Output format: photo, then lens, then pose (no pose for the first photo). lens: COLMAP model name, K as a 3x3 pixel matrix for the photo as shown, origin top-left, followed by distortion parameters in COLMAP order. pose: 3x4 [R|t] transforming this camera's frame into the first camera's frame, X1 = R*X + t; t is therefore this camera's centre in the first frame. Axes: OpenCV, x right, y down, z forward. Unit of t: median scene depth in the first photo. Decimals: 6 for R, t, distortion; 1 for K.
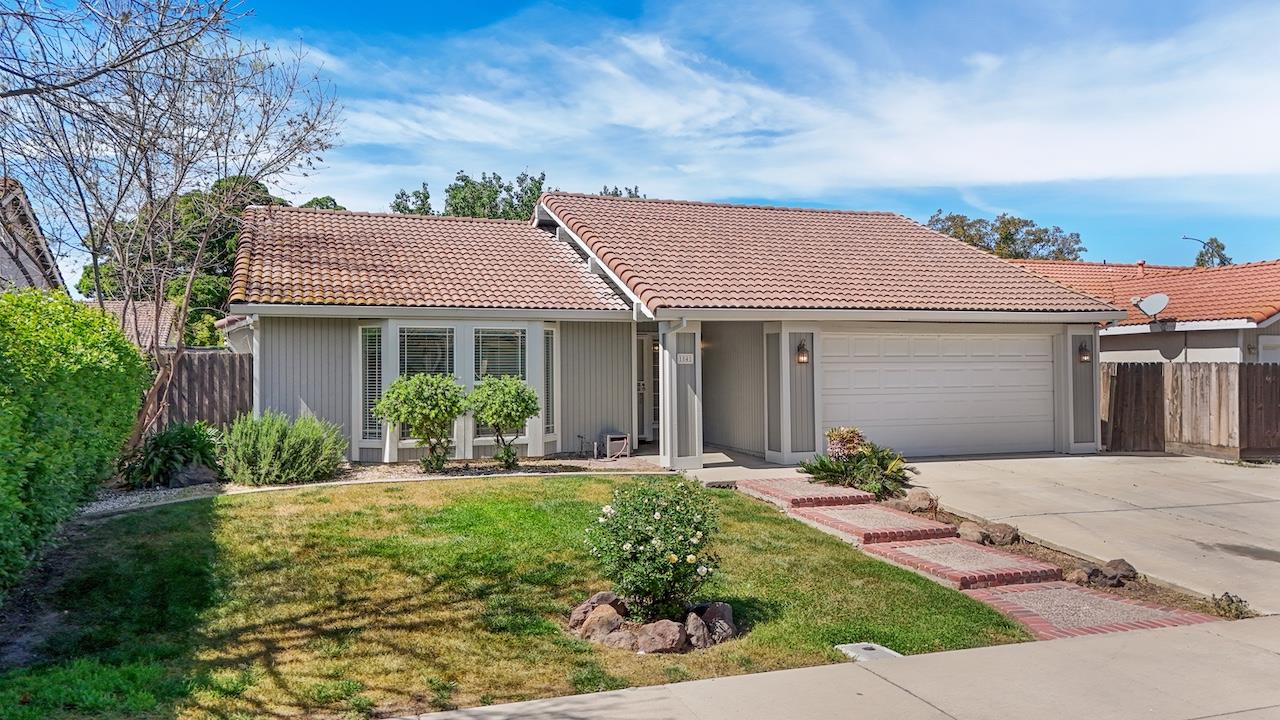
lens RADIAL K [[900.6, 0, 590.4], [0, 900.6, 361.3], [0, 0, 1]] dist [0.058184, -0.000822]
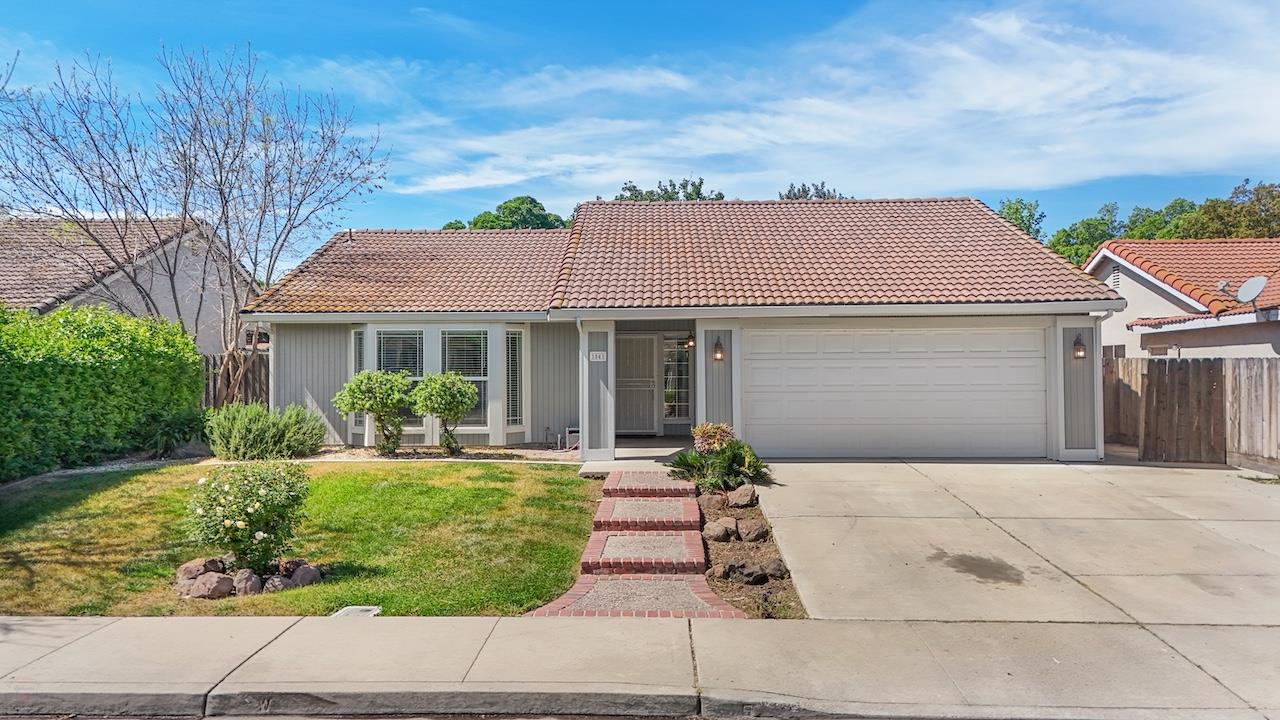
lens RADIAL K [[897.9, 0, 636.9], [0, 897.9, 333.7], [0, 0, 1]] dist [0.022014, -0.004357]
pose [[0.931868, -0.014059, -0.362525, 0.349966], [0.003065, 0.999518, -0.030883, 0.002285], [0.362784, 0.027667, 0.931462, 0.023836]]
